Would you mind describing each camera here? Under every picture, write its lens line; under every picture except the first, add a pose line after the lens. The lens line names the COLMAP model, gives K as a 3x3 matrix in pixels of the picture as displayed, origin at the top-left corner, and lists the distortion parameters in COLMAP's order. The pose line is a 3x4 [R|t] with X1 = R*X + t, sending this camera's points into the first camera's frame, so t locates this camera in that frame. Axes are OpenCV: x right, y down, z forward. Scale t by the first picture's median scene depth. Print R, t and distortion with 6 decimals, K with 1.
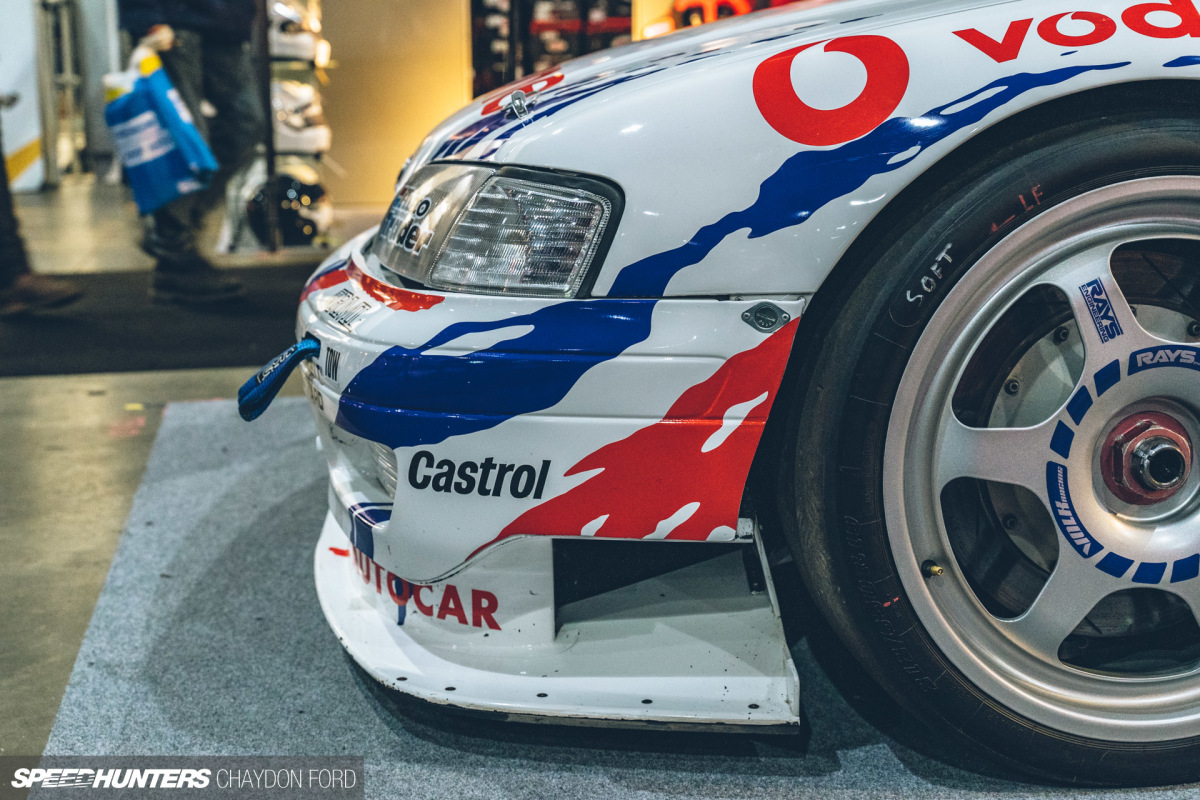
lens RADIAL K [[1557.6, 0, 600.1], [0, 1557.6, 396.0], [0, 0, 1]] dist [-0.000503, 0.000000]
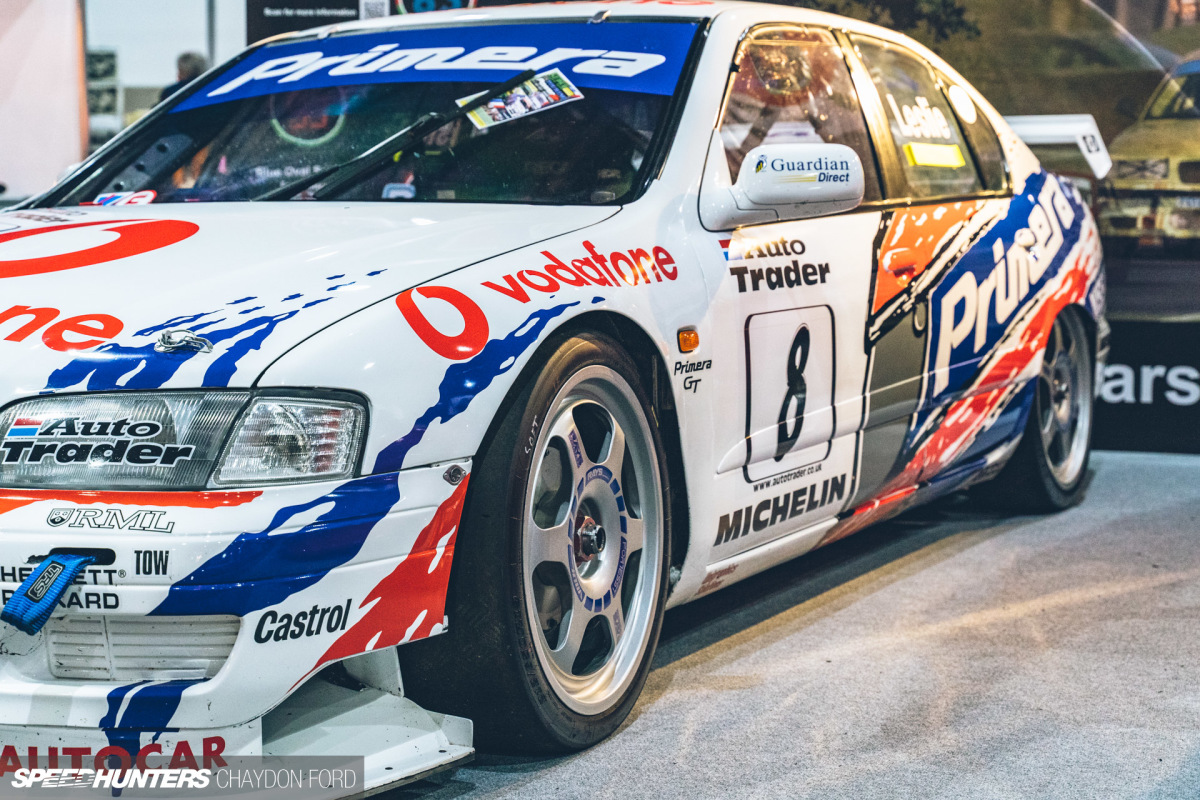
lens RADIAL K [[1994.6, 0, 600.9], [0, 1994.6, 400.7], [0, 0, 1]] dist [-0.013316, 0.000000]
pose [[0.494683, -0.073055, 0.865997, -1.465901], [0.169971, 0.985350, -0.013969, -0.069923], [-0.852290, 0.154104, 0.499853, -0.085152]]
